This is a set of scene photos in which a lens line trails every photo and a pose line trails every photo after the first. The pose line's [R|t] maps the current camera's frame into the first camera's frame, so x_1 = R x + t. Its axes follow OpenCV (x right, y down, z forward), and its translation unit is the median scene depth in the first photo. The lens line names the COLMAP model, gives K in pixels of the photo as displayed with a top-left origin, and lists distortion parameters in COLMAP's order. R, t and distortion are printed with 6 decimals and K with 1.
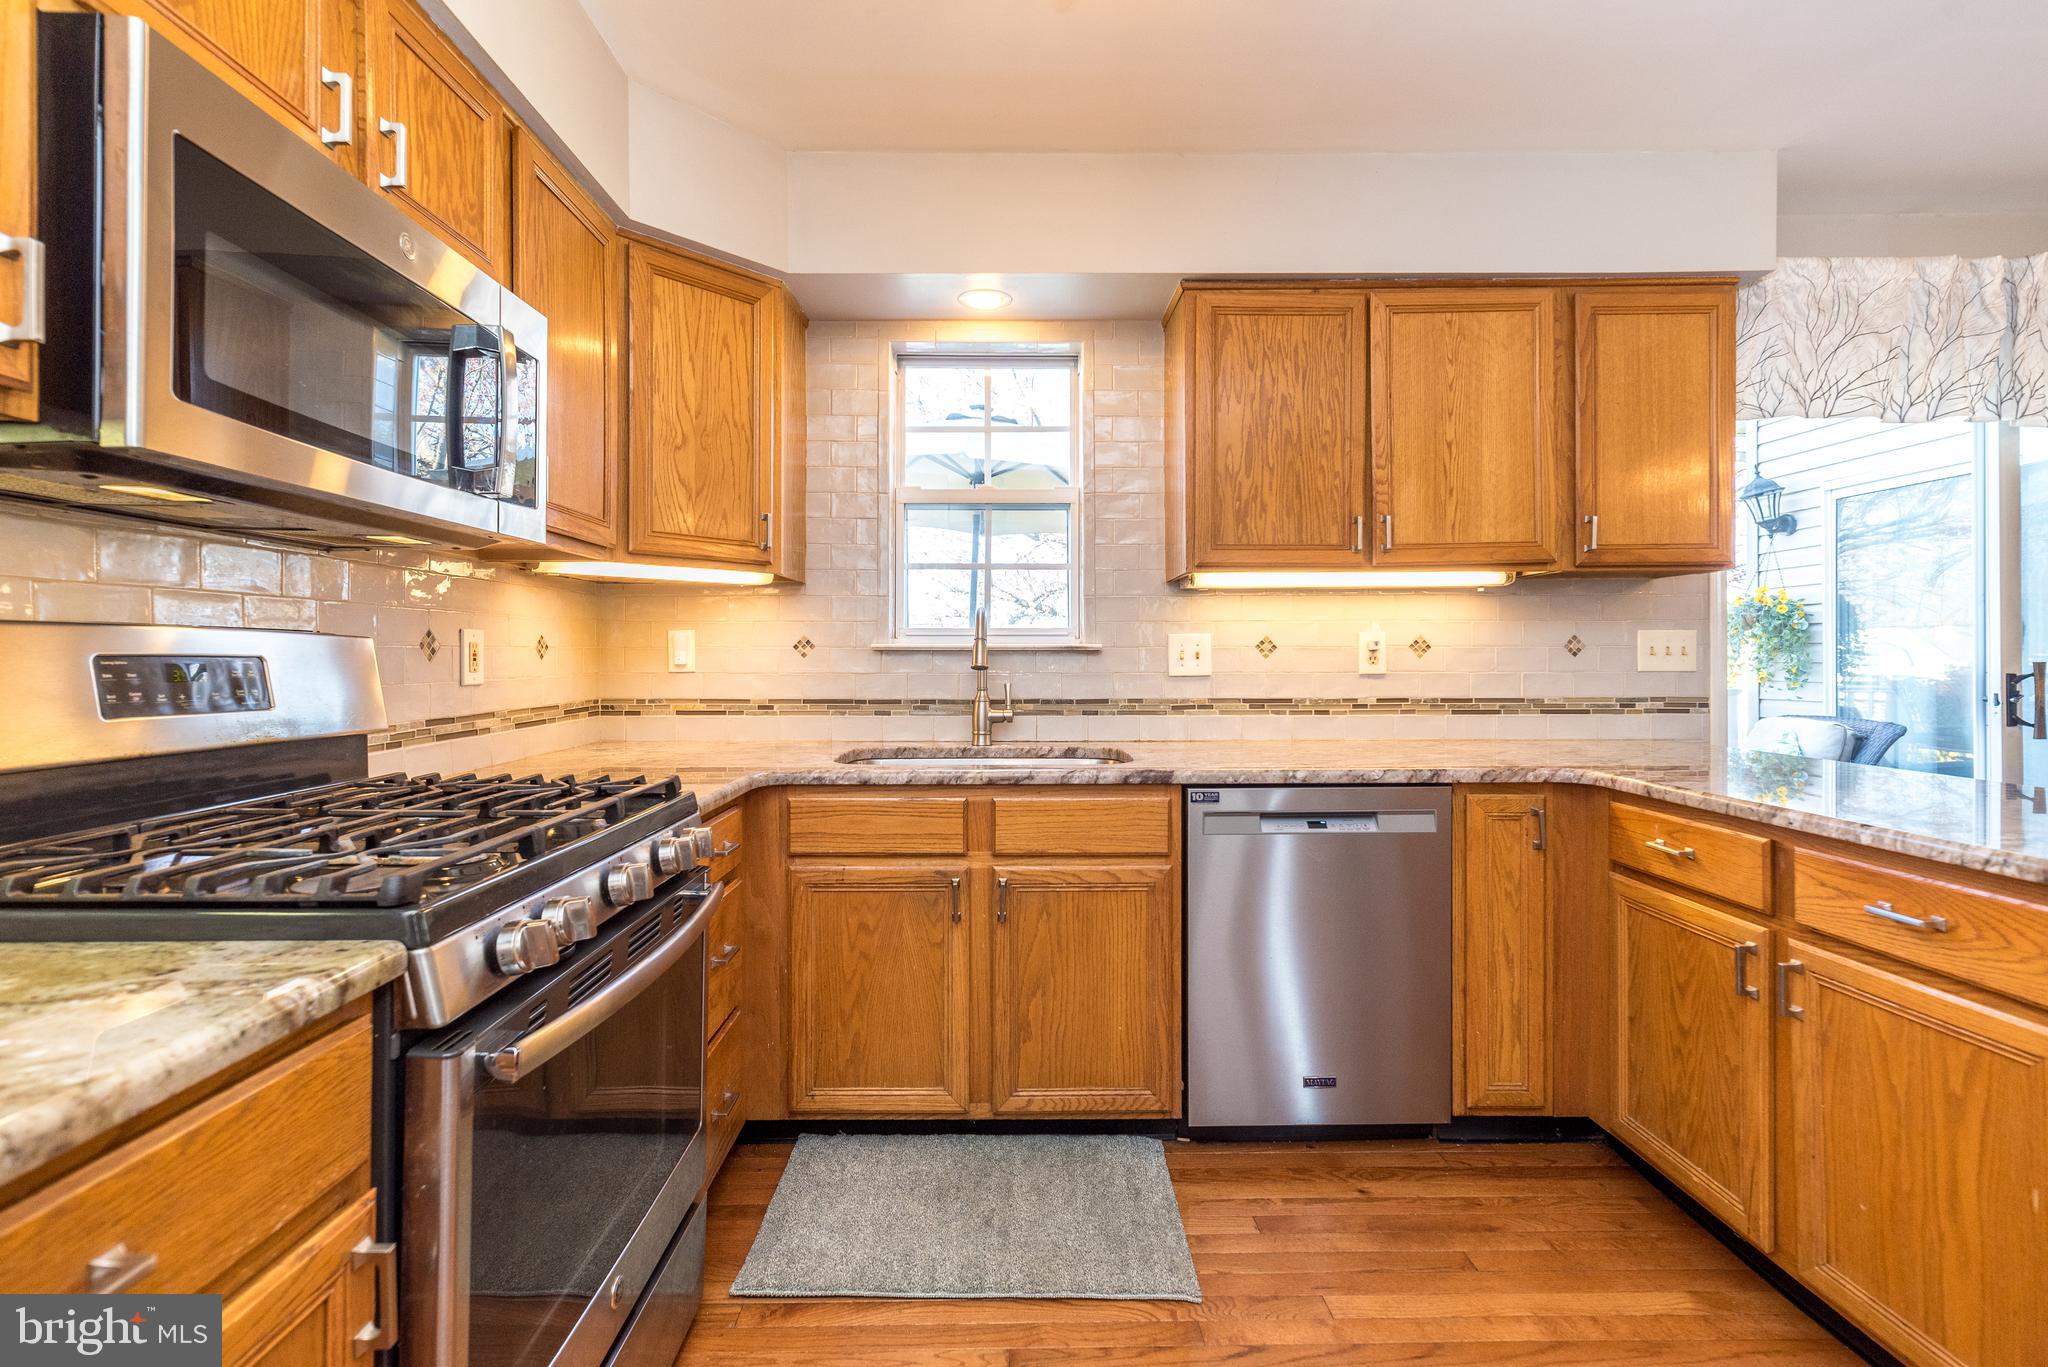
lens RADIAL K [[897.7, 0, 1017.4], [0, 897.7, 679.0], [0, 0, 1]] dist [0.008138, -0.000488]
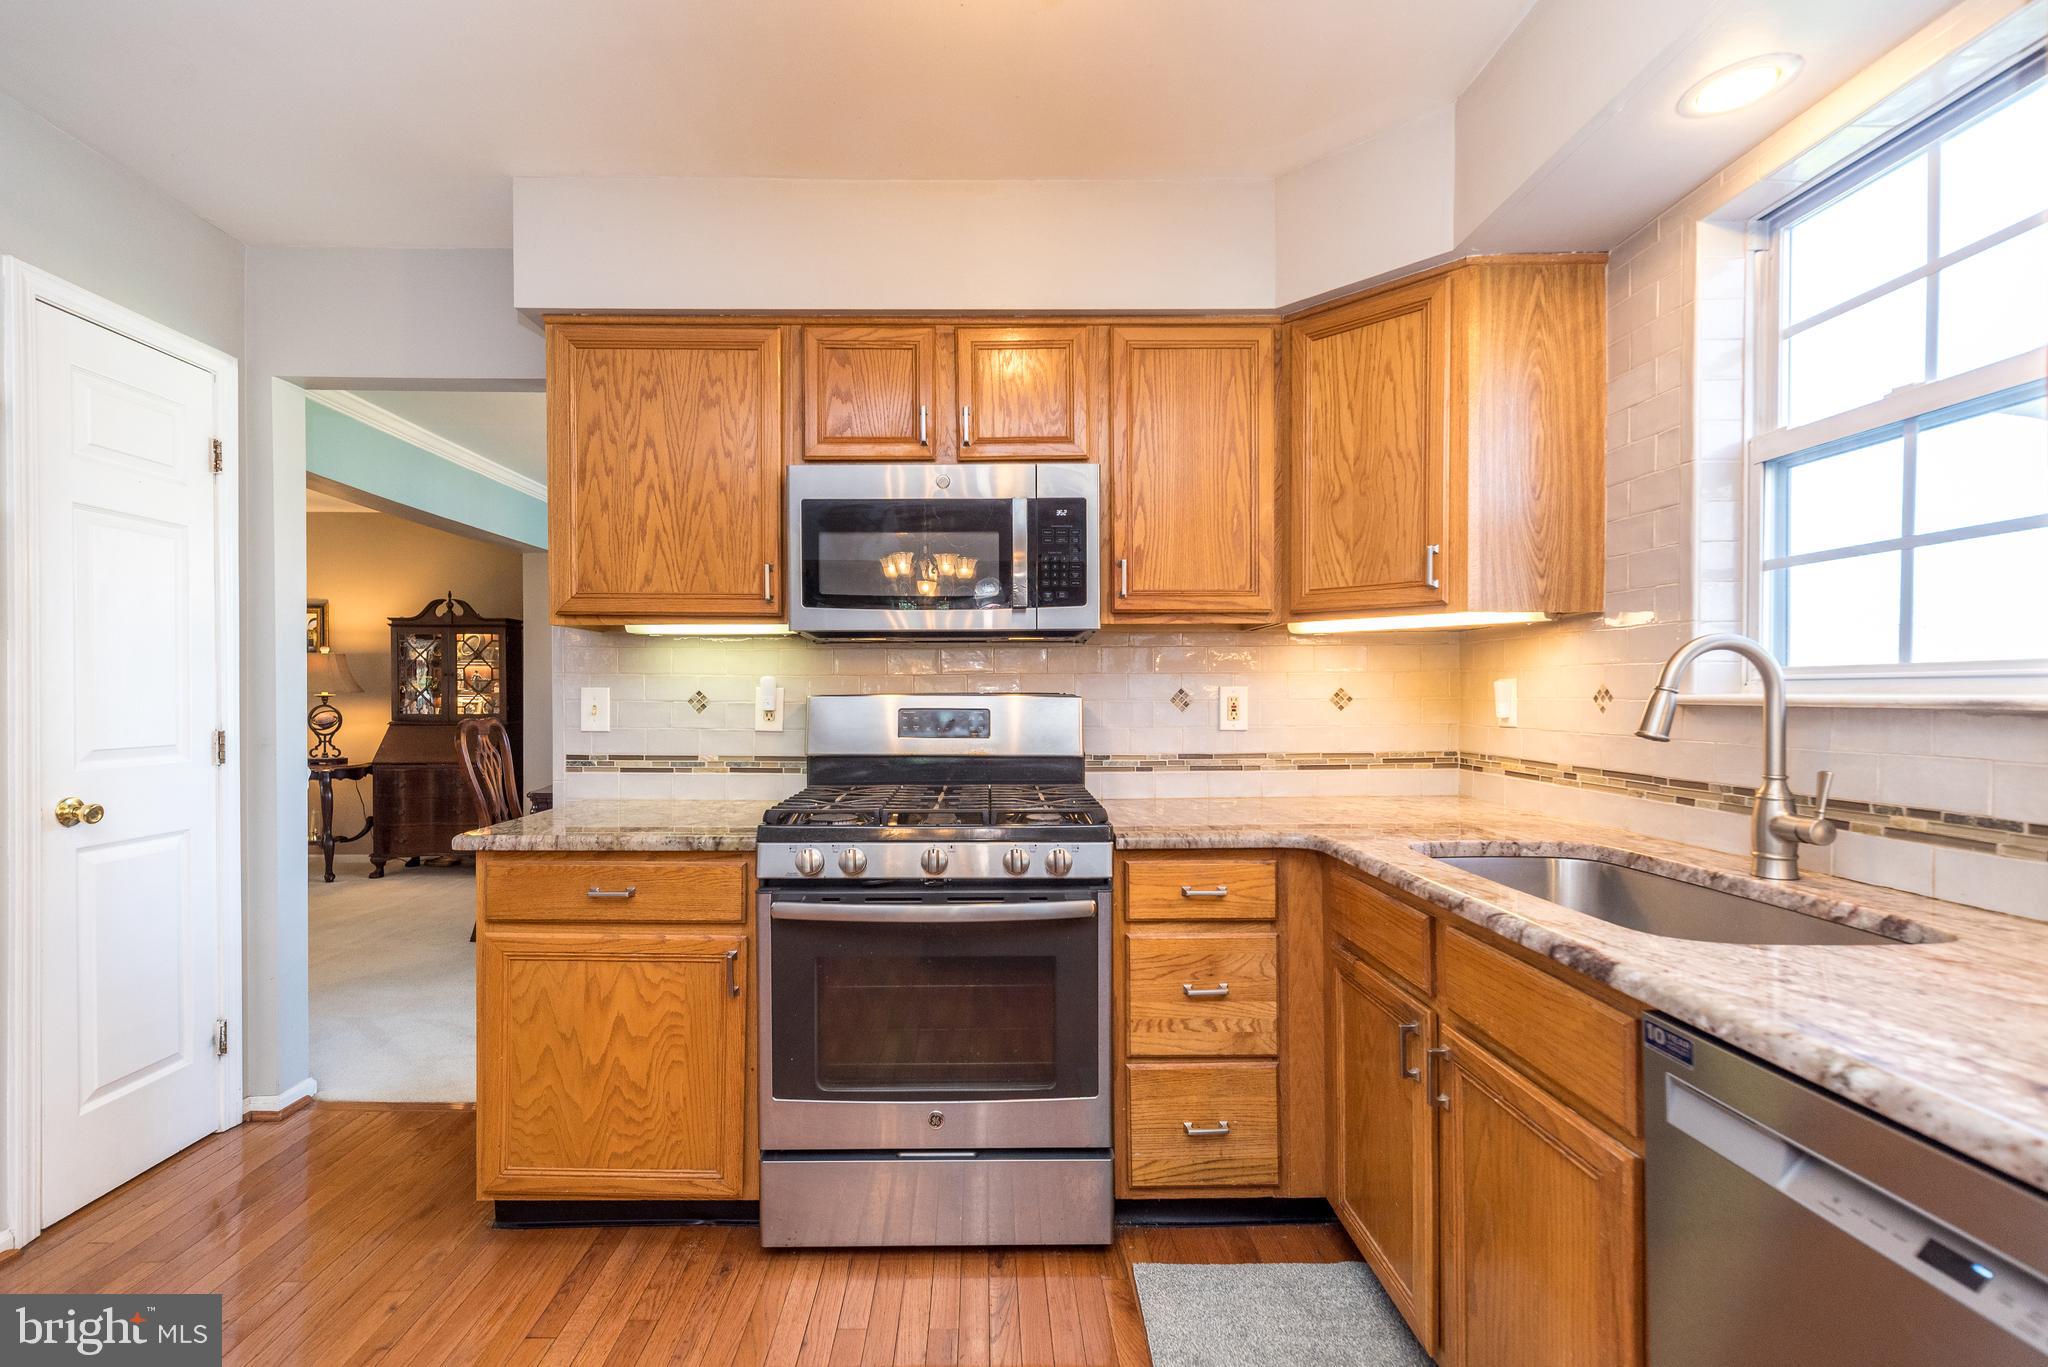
lens RADIAL K [[897.7, 0, 996.1], [0, 897.7, 705.4], [0, 0, 1]] dist [0.008138, -0.000488]
pose [[-0.008503, 0.011642, -0.999896, 0.562847], [-0.022496, 0.999677, 0.011831, -0.030429], [0.999711, 0.022594, -0.008239, 0.566829]]
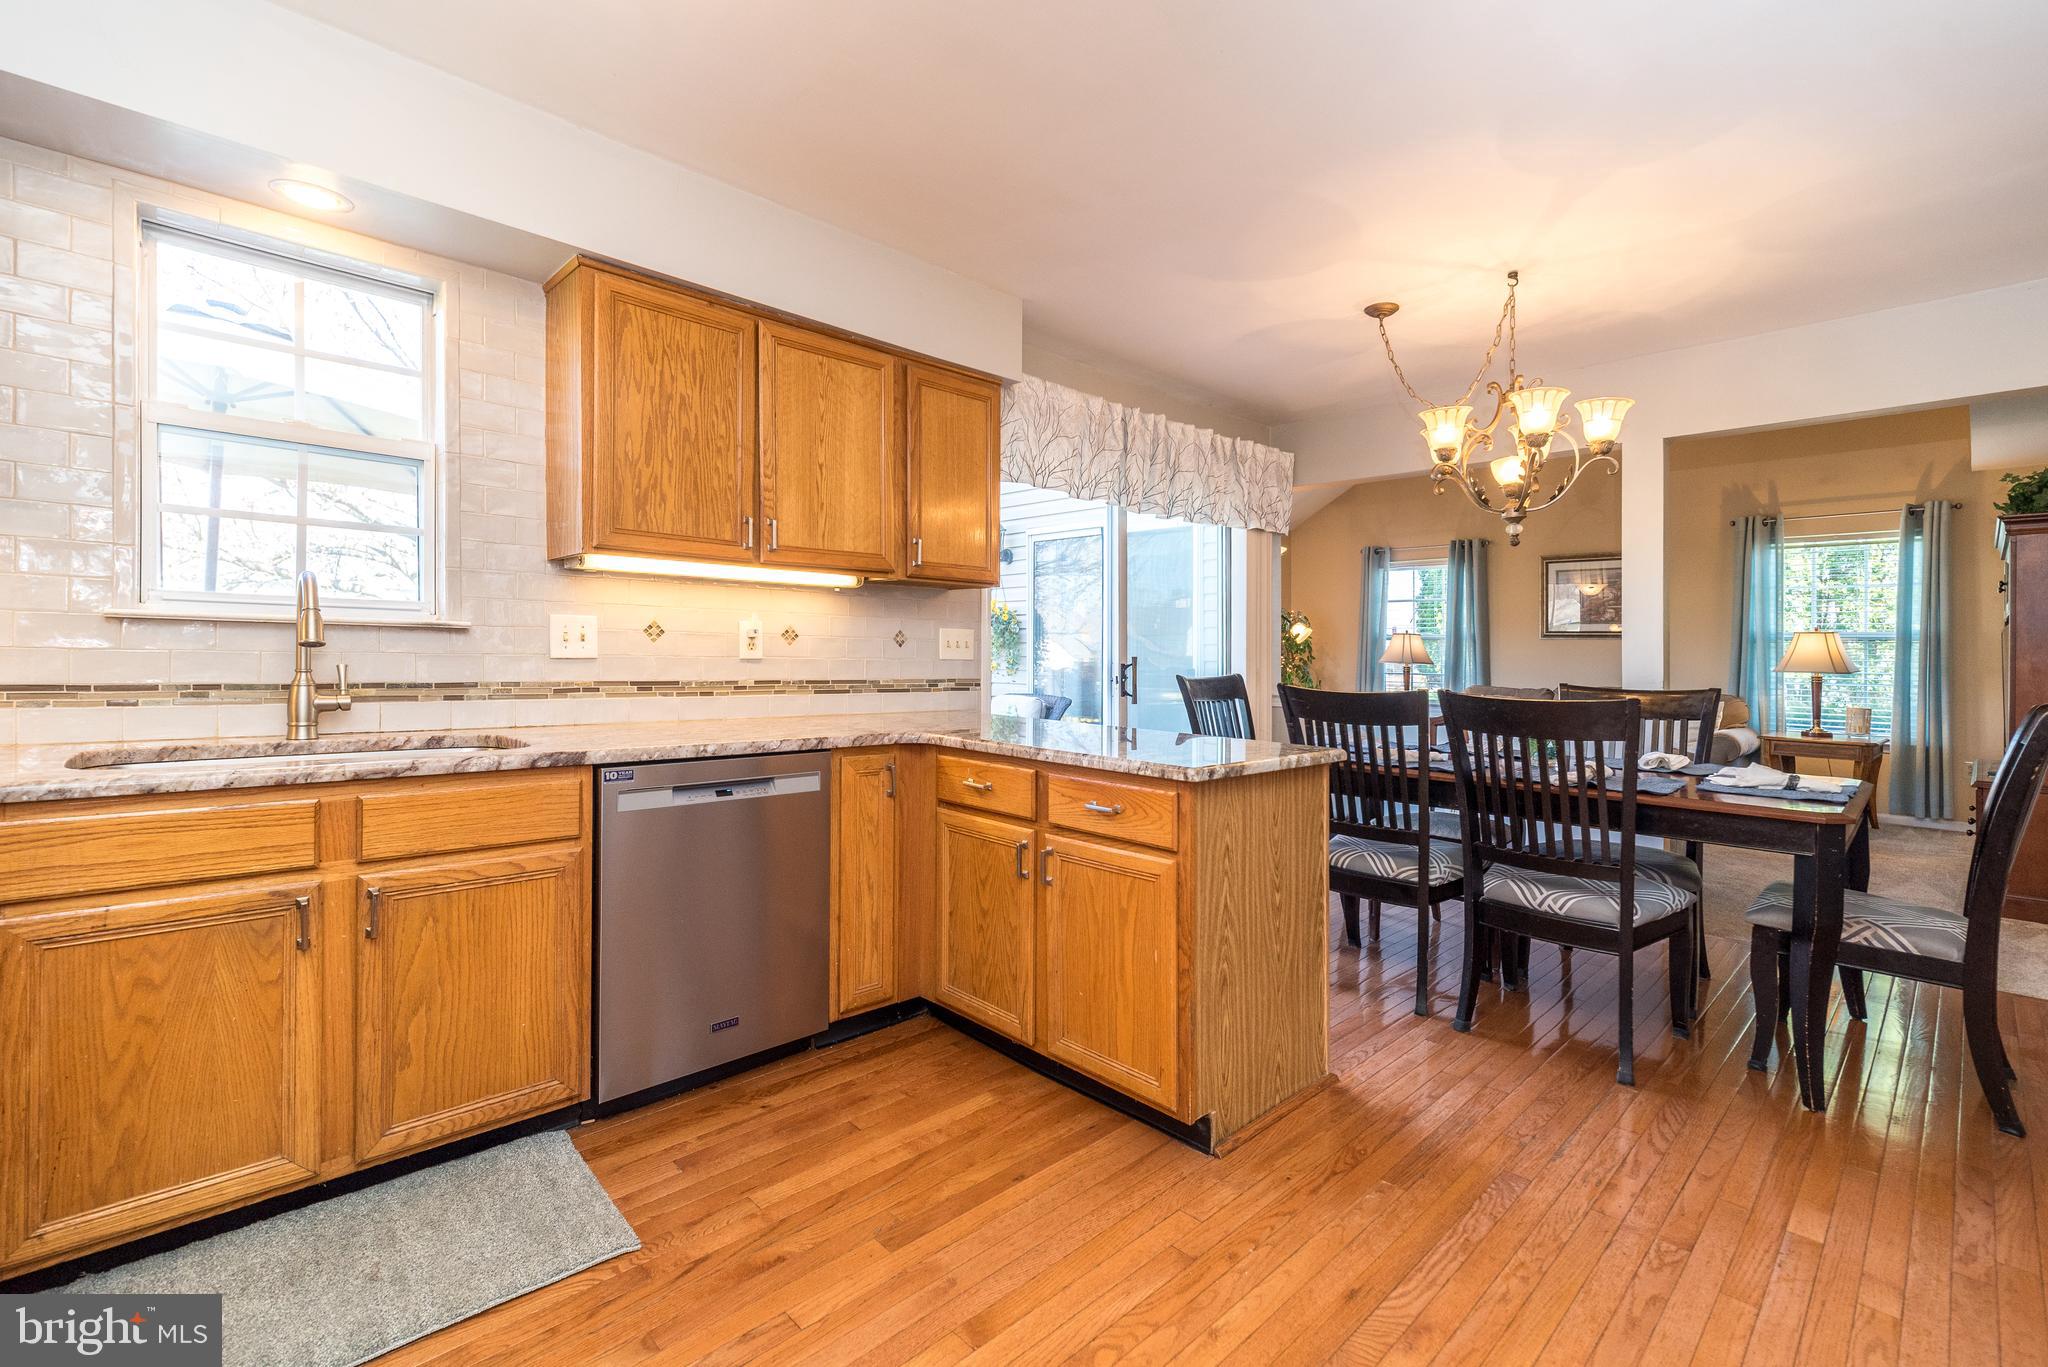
lens RADIAL K [[897.7, 0, 1027.7], [0, 897.7, 667.1], [0, 0, 1]] dist [0.008138, -0.000488]
pose [[0.731199, 0.006710, 0.682131, -0.127178], [-0.005808, 0.999977, -0.003610, 0.007727], [-0.682139, -0.001322, 0.731221, -0.054644]]
